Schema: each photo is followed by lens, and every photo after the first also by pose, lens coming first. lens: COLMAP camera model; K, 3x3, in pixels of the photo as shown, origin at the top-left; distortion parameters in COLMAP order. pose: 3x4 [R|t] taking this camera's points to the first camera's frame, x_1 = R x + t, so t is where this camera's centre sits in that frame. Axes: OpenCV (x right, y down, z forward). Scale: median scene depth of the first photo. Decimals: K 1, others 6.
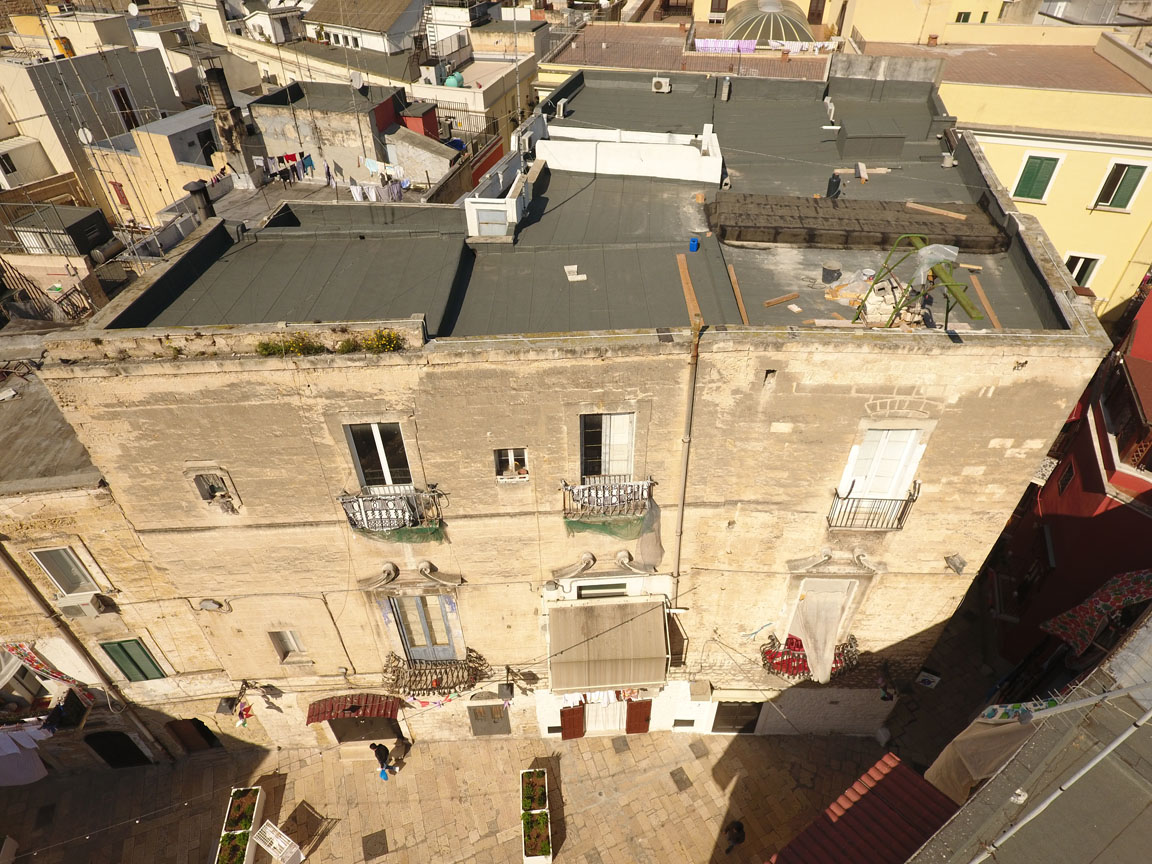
lens RADIAL K [[669.9, 0, 570.8], [0, 669.9, 432.1], [0, 0, 1]] dist [0.002036, -0.005039]
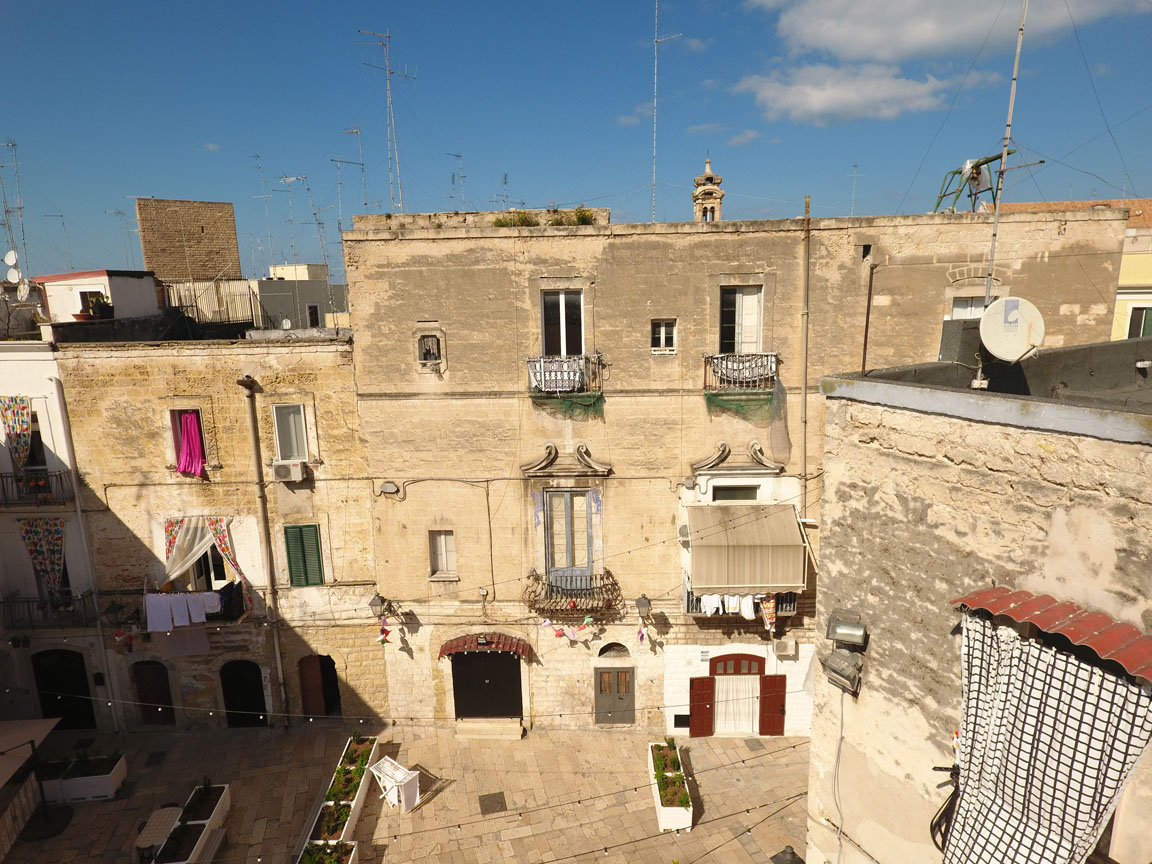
lens RADIAL K [[669.9, 0, 574.3], [0, 669.9, 423.4], [0, 0, 1]] dist [0.002036, -0.005039]
pose [[0.996258, 0.007940, -0.086058, -0.136710], [-0.046887, 0.886148, -0.461025, 0.729227], [0.072599, 0.463335, 0.883204, -0.042962]]
